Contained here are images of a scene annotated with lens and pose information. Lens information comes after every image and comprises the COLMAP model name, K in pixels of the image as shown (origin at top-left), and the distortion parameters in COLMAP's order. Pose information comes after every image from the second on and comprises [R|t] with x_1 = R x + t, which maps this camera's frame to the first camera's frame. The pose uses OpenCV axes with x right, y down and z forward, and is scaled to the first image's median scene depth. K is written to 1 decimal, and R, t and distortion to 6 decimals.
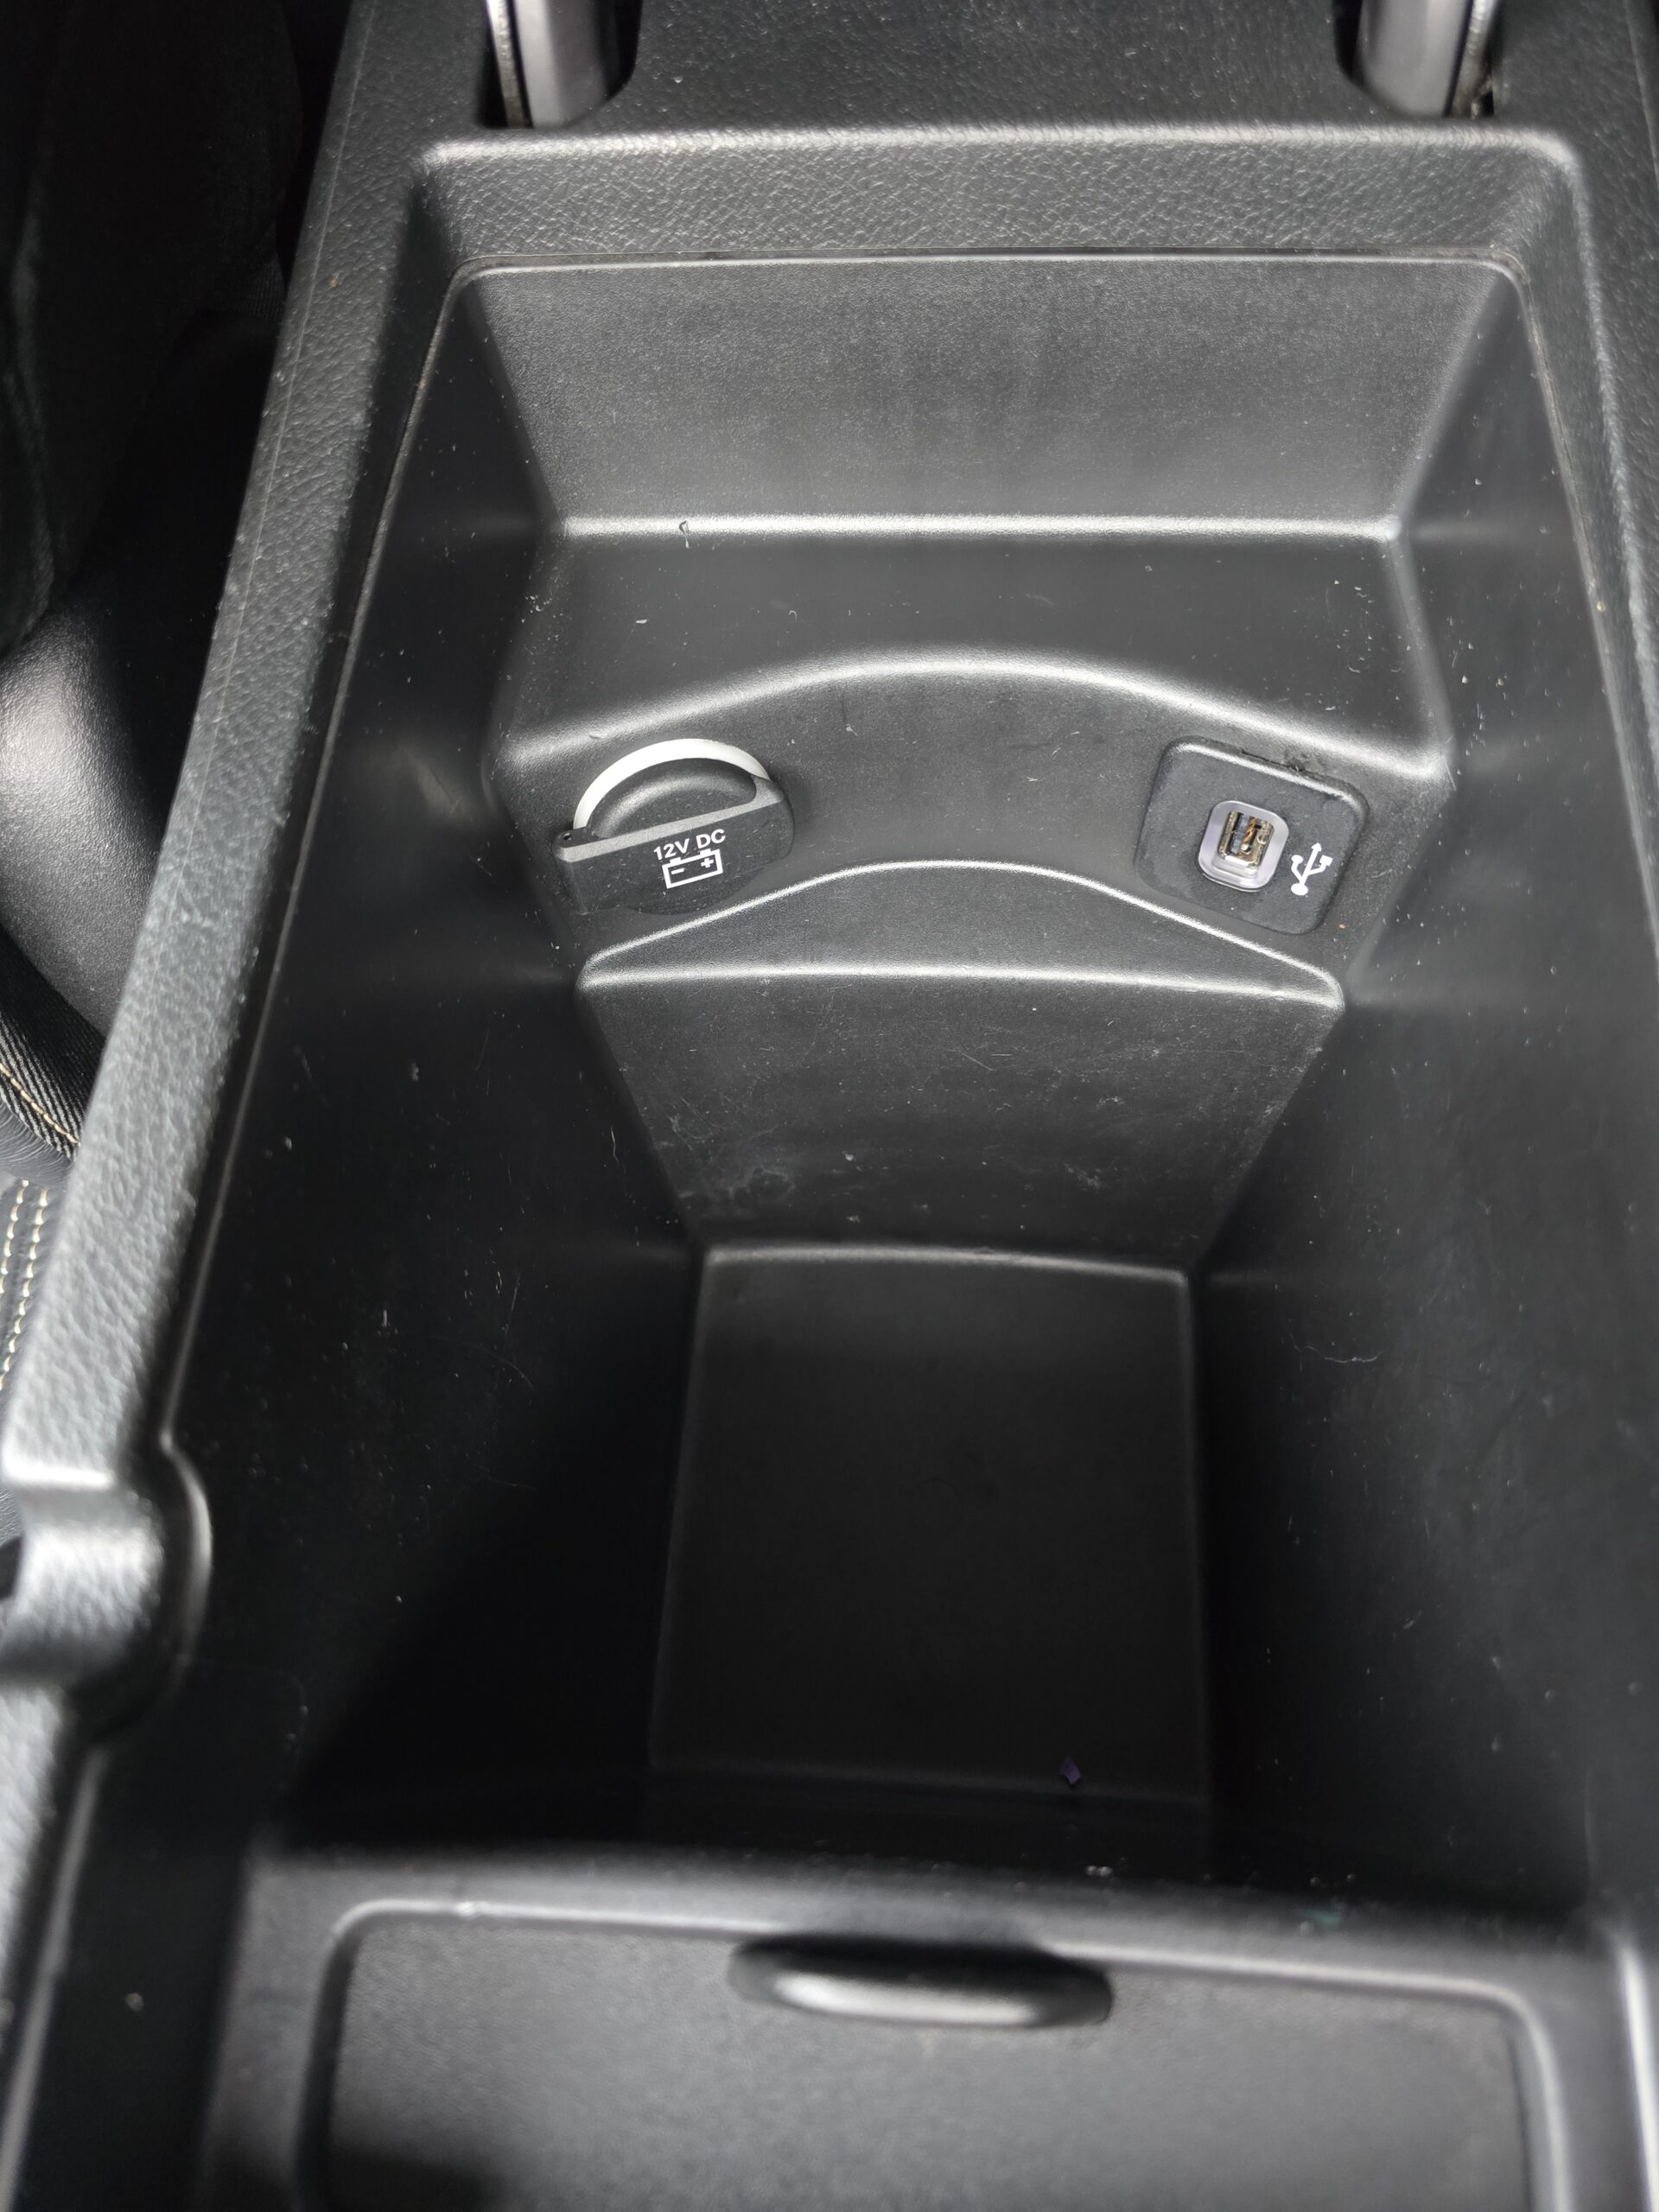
lens RADIAL K [[1500.9, 0, 829.0], [0, 1500.9, 1114.3], [0, 0, 1]] dist [0.047327, -0.043957]
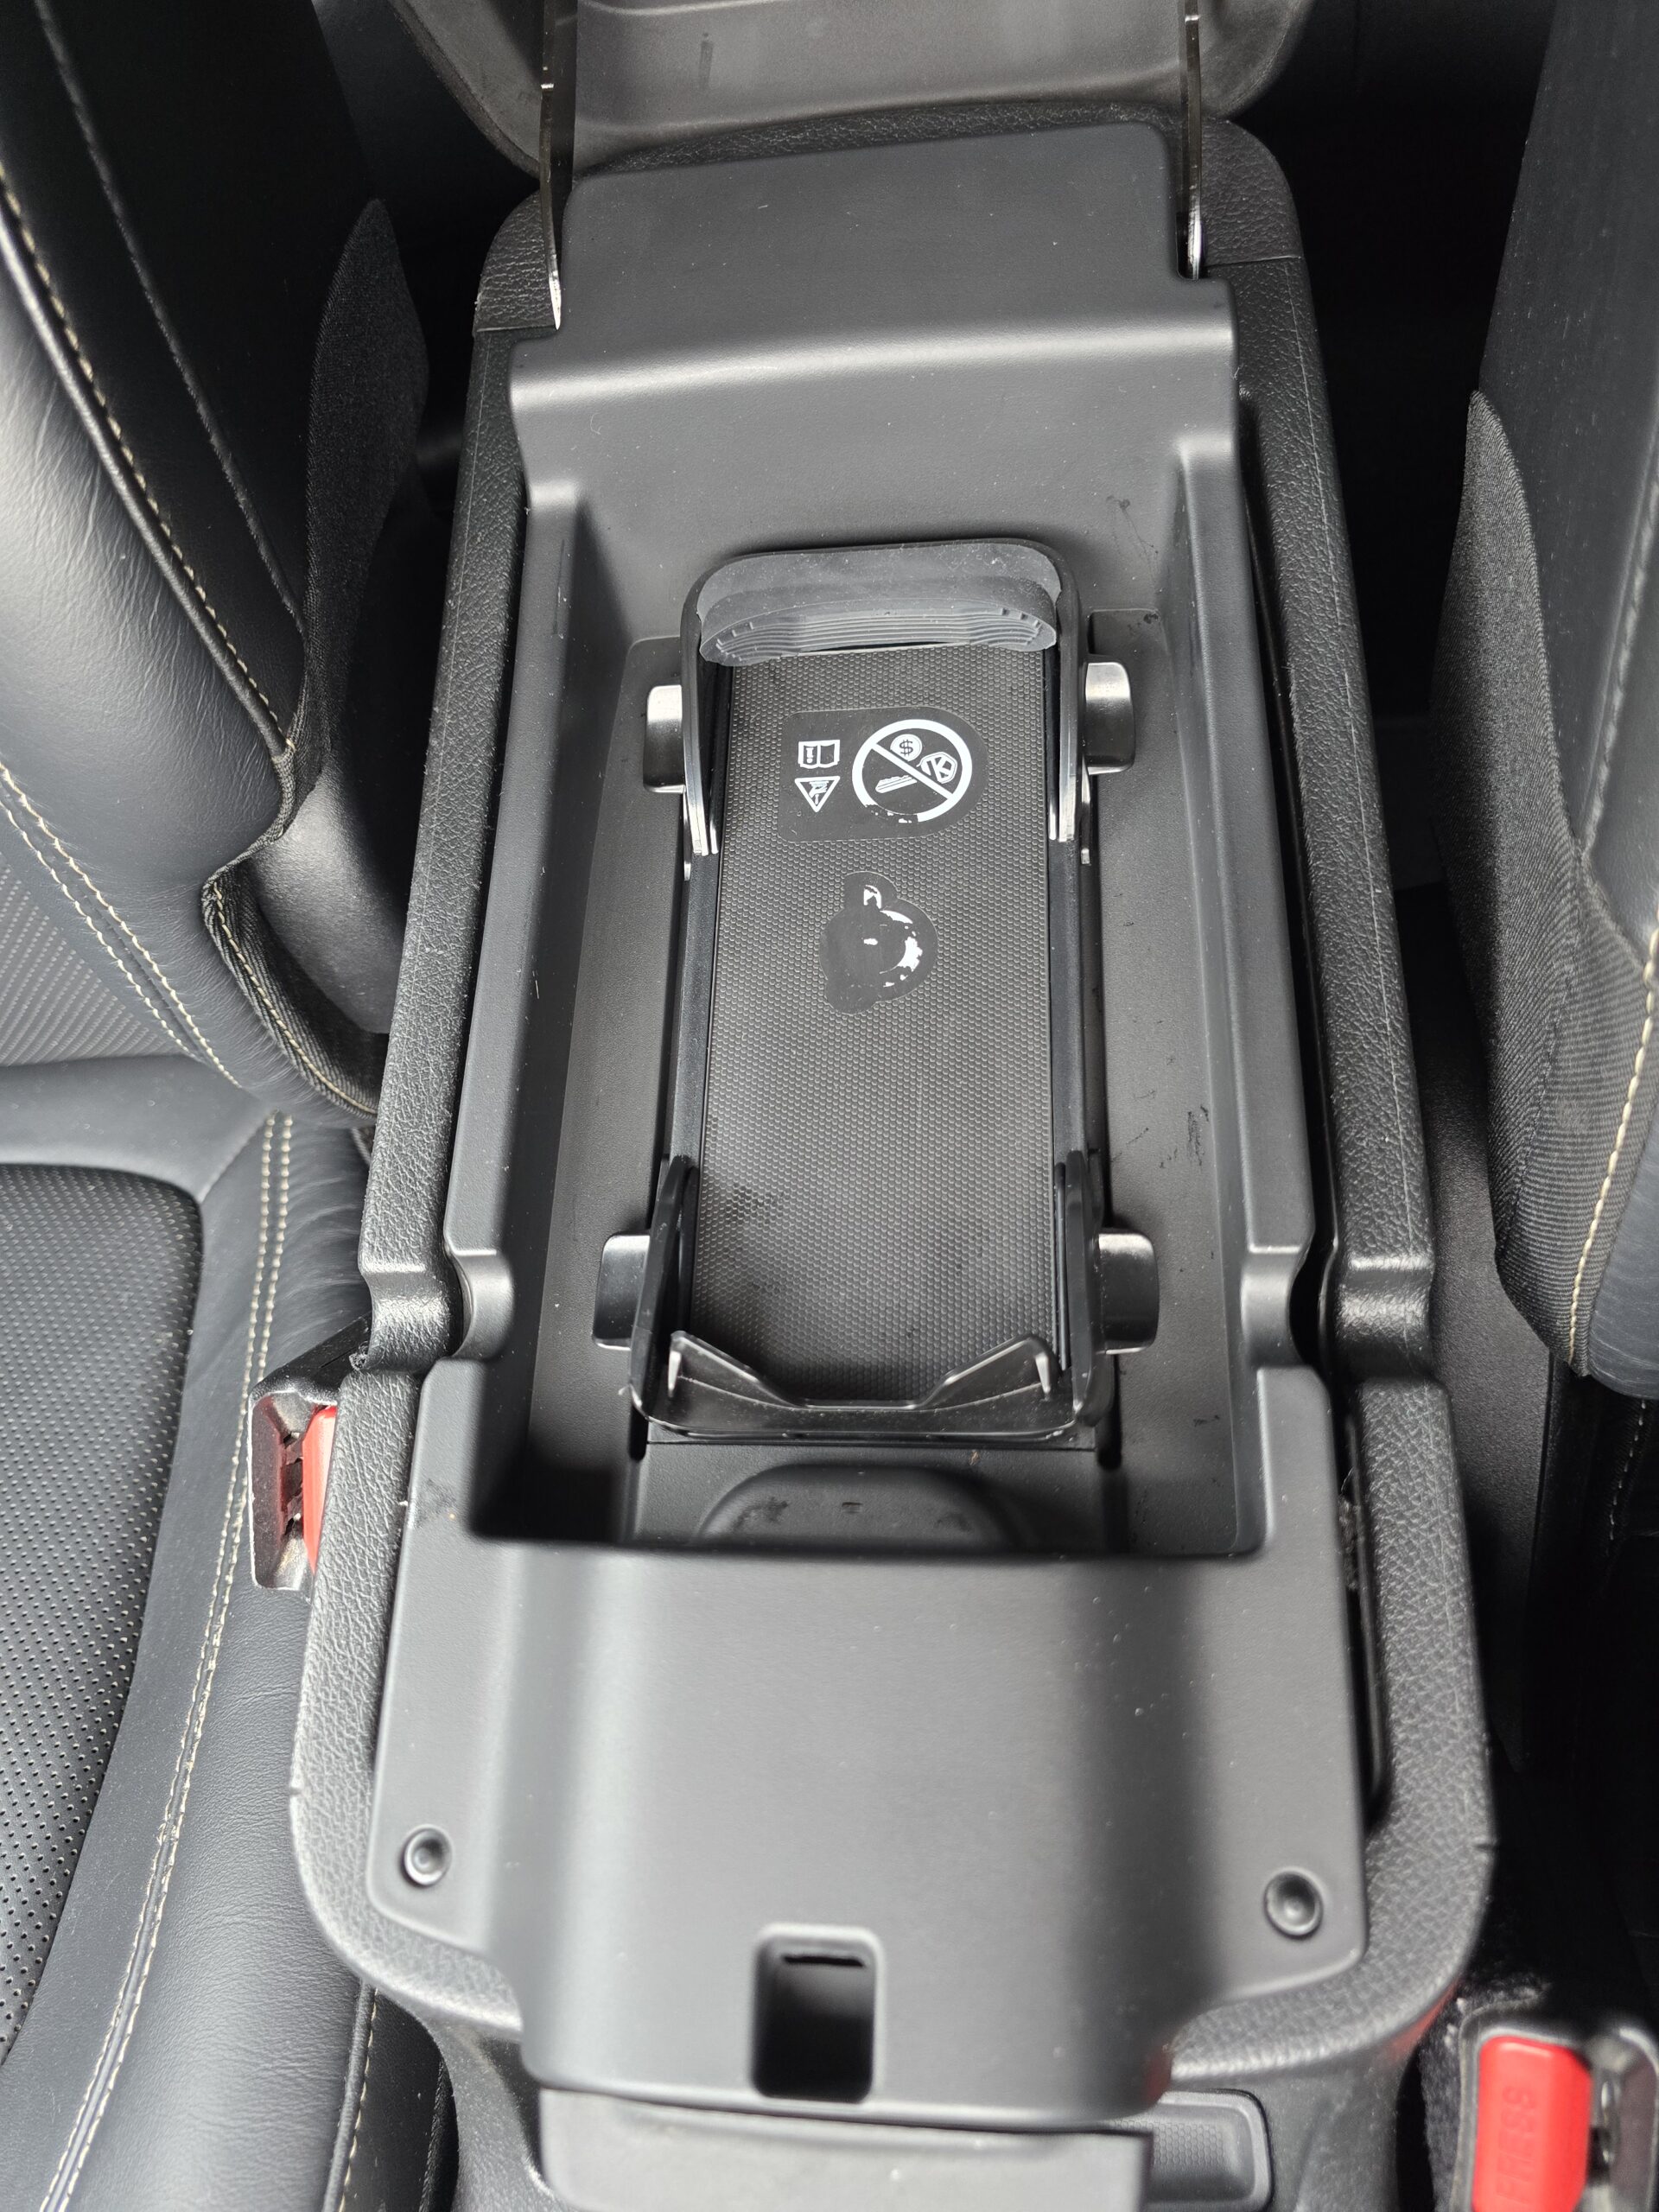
lens RADIAL K [[1500.9, 0, 829.0], [0, 1500.9, 1114.3], [0, 0, 1]] dist [0.047327, -0.043957]
pose [[0.996550, -0.056827, -0.060495, 0.109206], [0.059990, 0.996853, 0.051828, -0.006174], [0.057359, -0.055279, 0.996822, -0.637485]]
